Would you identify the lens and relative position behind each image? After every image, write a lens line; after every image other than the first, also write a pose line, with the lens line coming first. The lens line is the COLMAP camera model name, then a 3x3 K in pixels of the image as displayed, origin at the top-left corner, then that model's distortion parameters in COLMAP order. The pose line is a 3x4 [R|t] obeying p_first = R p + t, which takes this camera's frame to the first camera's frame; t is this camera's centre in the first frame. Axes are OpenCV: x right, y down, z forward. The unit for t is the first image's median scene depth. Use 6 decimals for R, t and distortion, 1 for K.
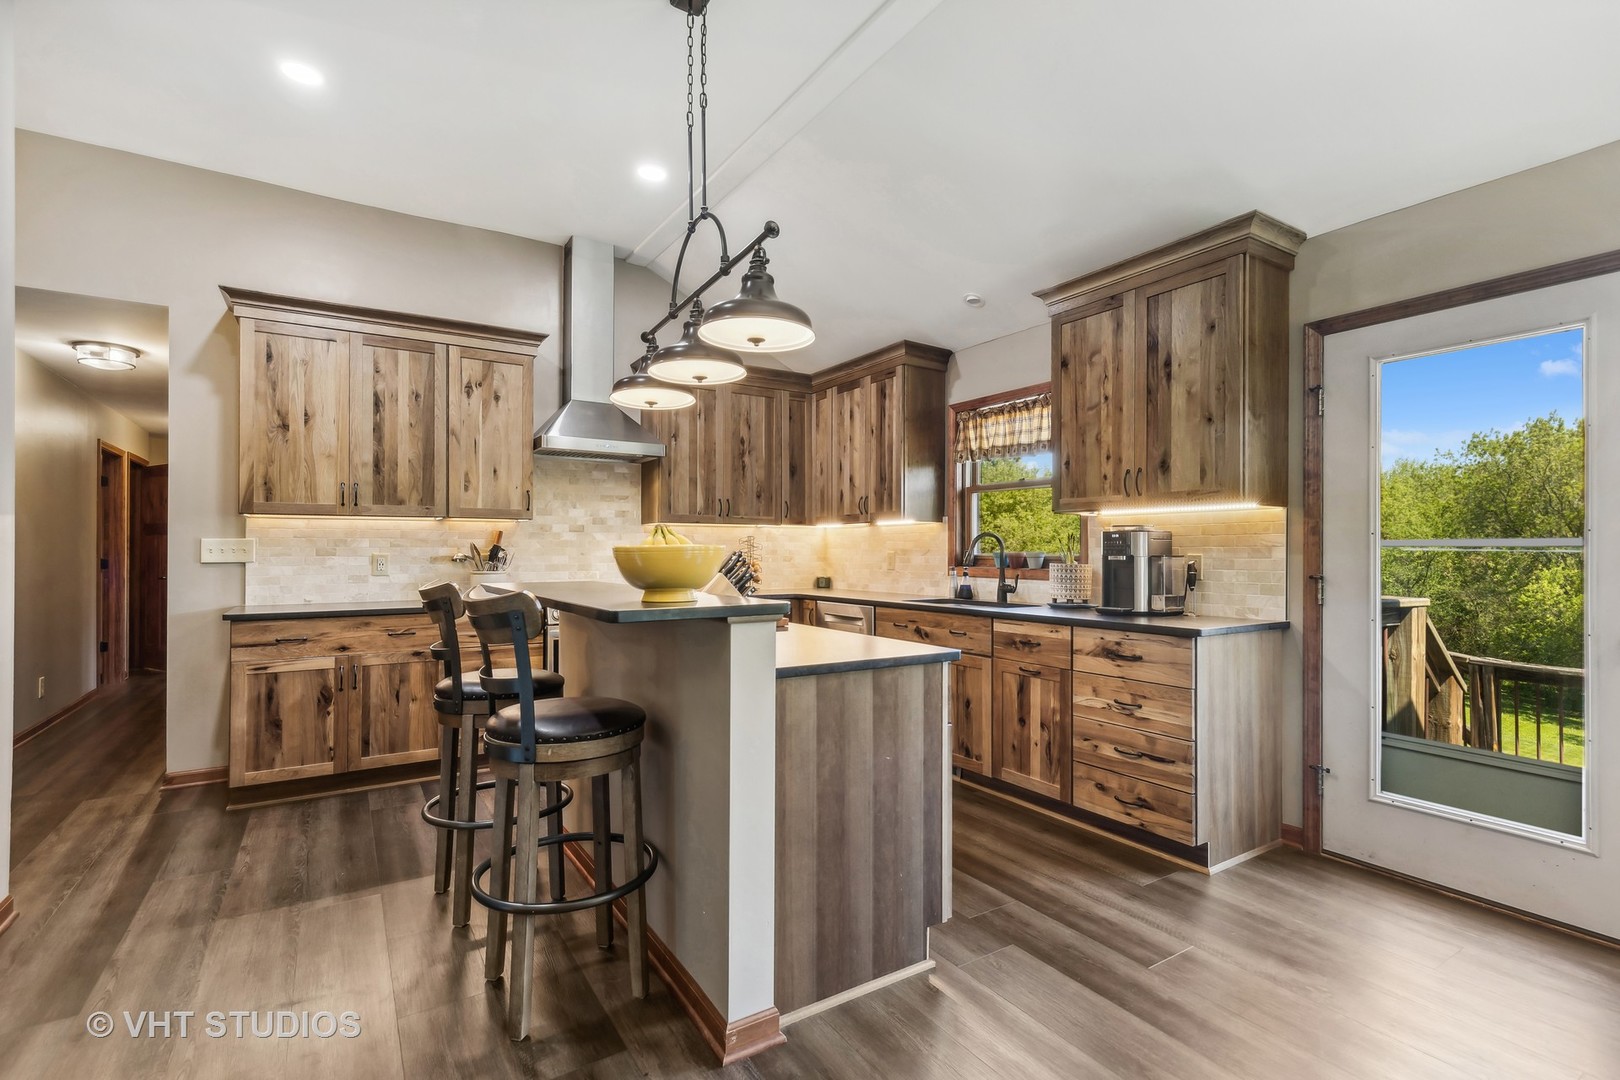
lens RADIAL K [[736.5, 0, 816.8], [0, 736.5, 550.3], [0, 0, 1]] dist [0.002950, 0.000681]
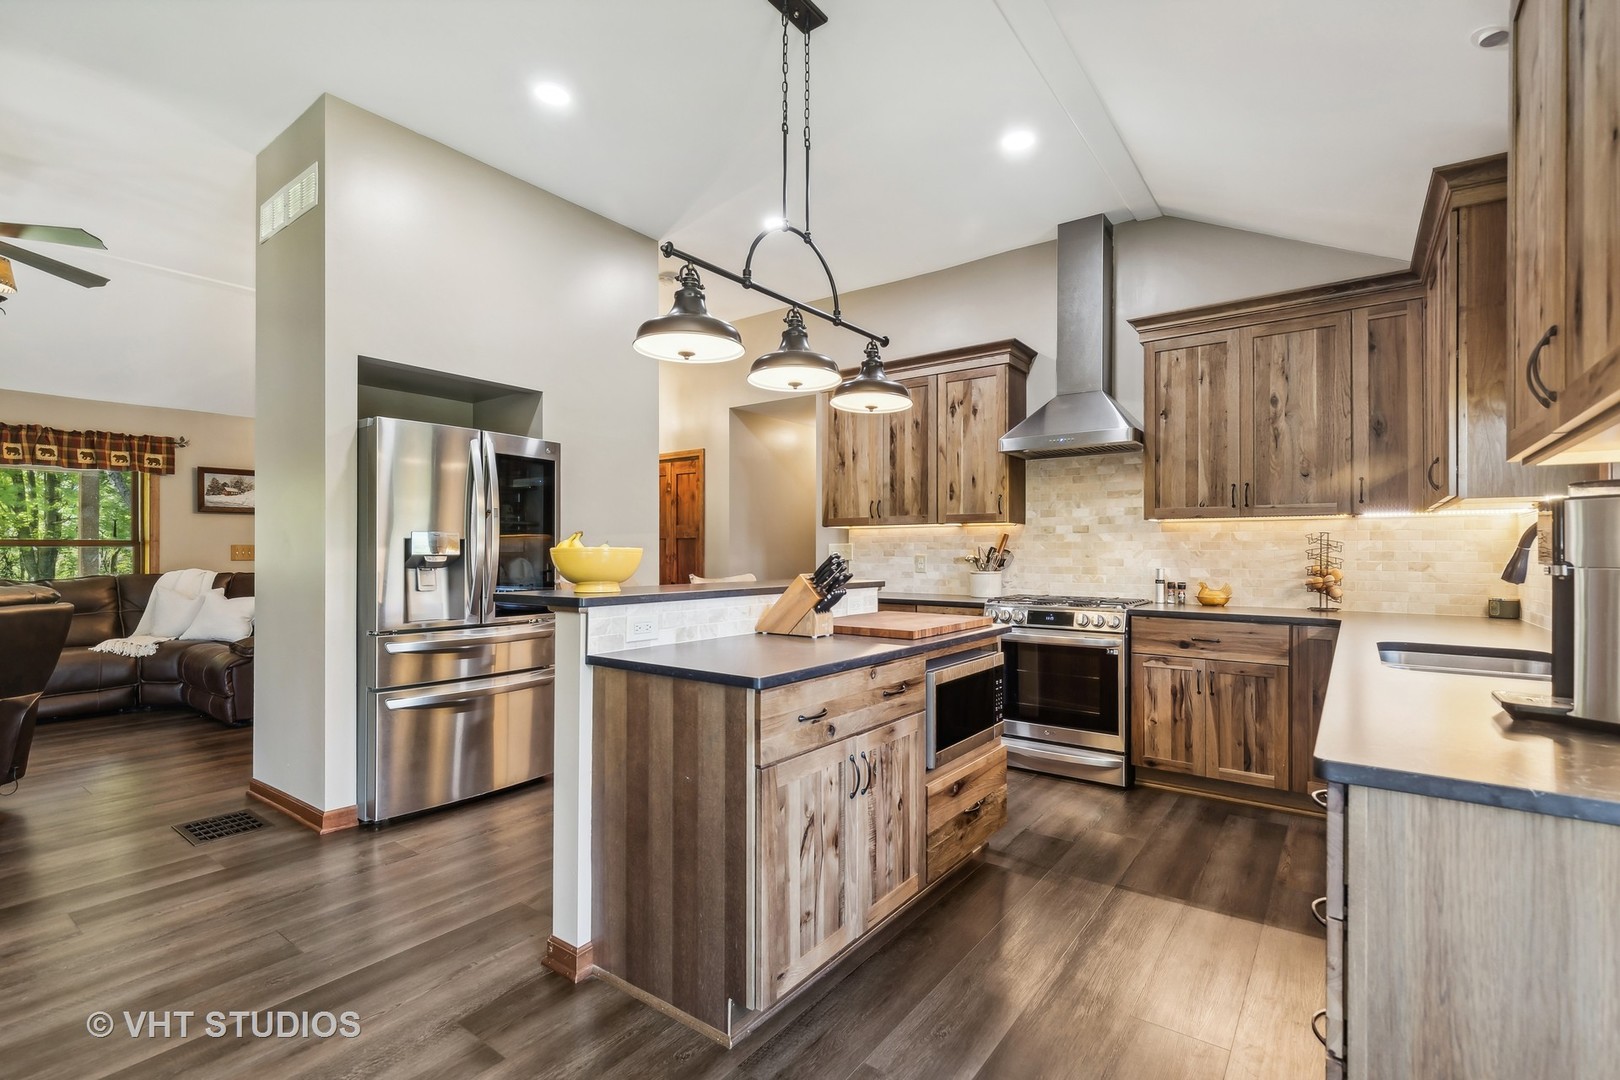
lens RADIAL K [[727.7, 0, 814.6], [0, 727.7, 549.7], [0, 0, 1]] dist [0.000604, 0.000043]
pose [[0.351694, -0.002090, -0.936113, 0.483809], [-0.002495, 0.999992, -0.003170, 0.000294], [0.936112, 0.003450, 0.351686, 0.401715]]
